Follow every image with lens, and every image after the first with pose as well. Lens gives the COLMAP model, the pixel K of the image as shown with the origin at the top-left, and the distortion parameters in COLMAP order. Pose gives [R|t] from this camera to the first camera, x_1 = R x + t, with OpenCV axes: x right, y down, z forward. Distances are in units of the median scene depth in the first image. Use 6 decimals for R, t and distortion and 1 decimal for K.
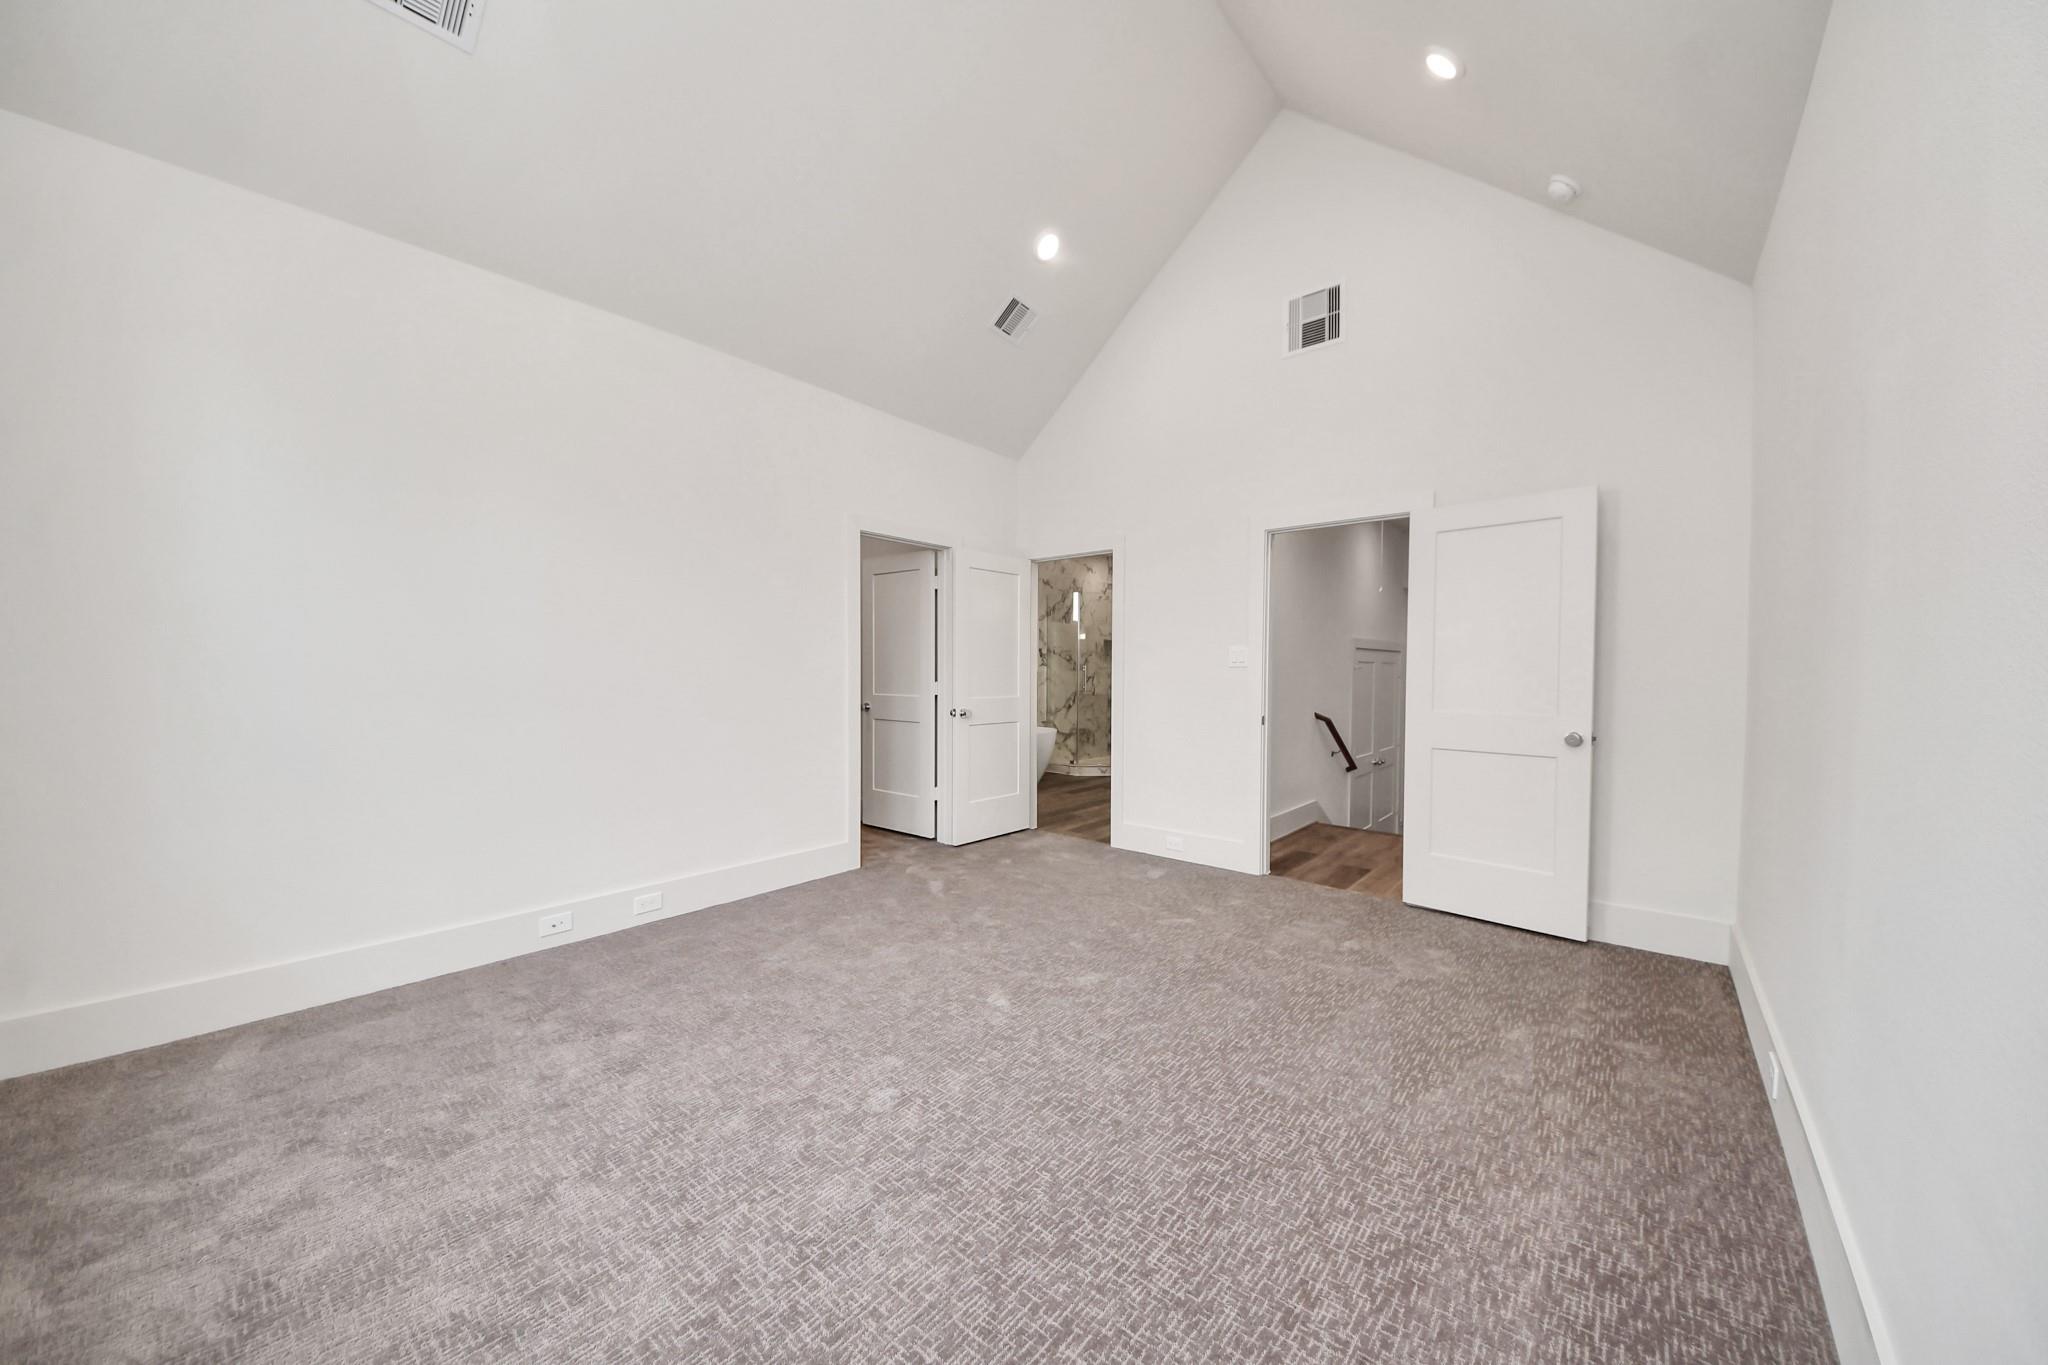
lens RADIAL K [[743.9, 0, 1031.9], [0, 743.9, 672.7], [0, 0, 1]] dist [-0.019921, -0.000328]
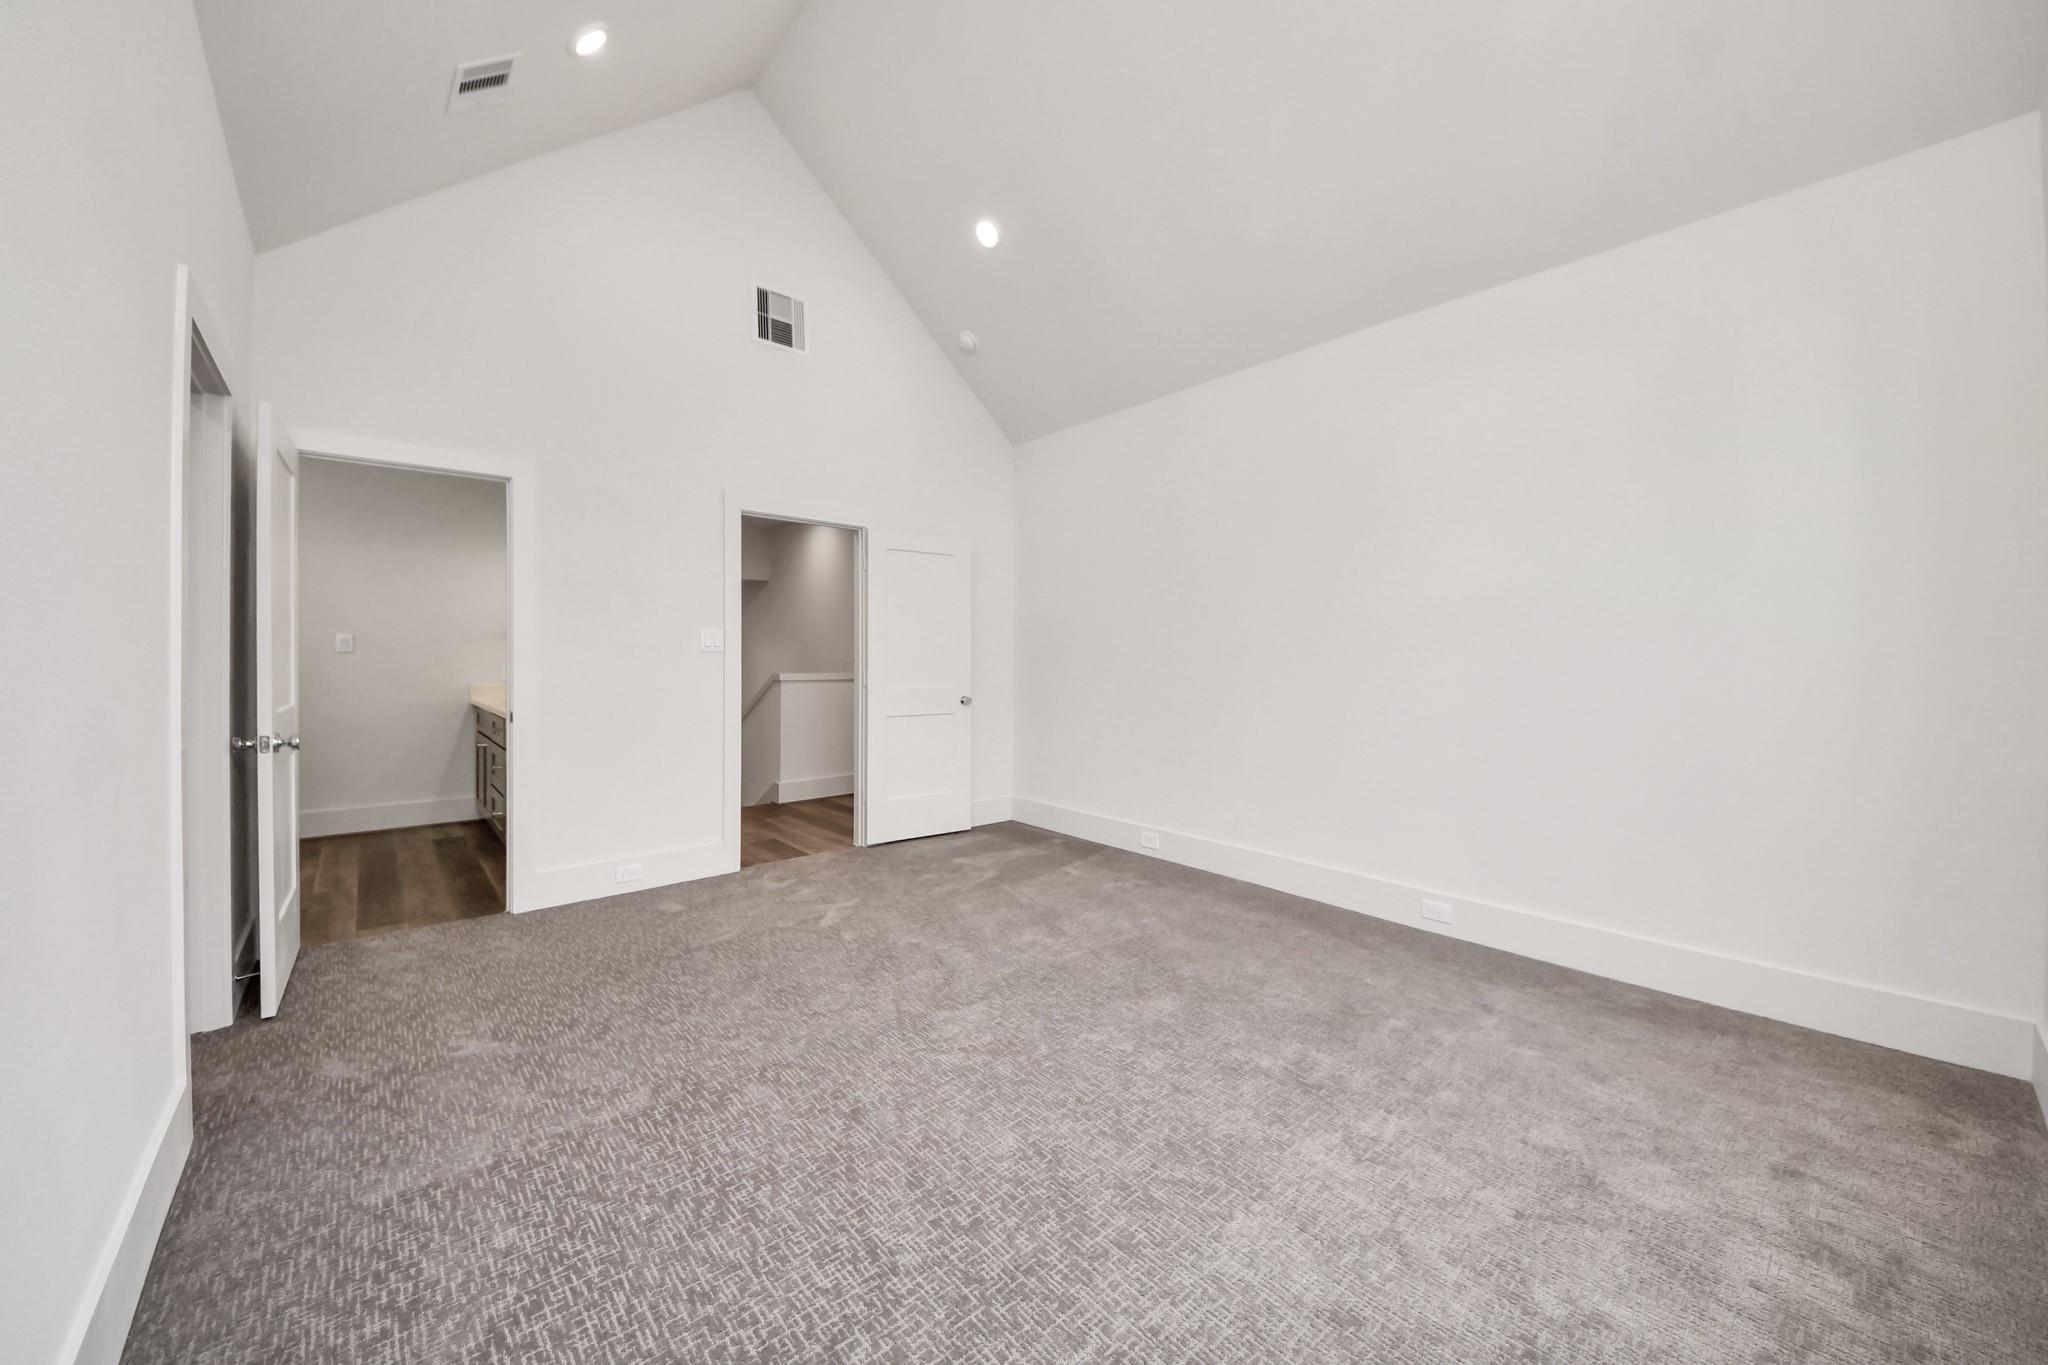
lens RADIAL K [[743.9, 0, 1027.7], [0, 743.9, 672.8], [0, 0, 1]] dist [-0.019921, -0.000328]
pose [[0.137449, -0.036019, 0.989854, -0.516349], [0.013021, 0.999318, 0.034555, -0.011285], [-0.990423, 0.008140, 0.137825, 0.439918]]
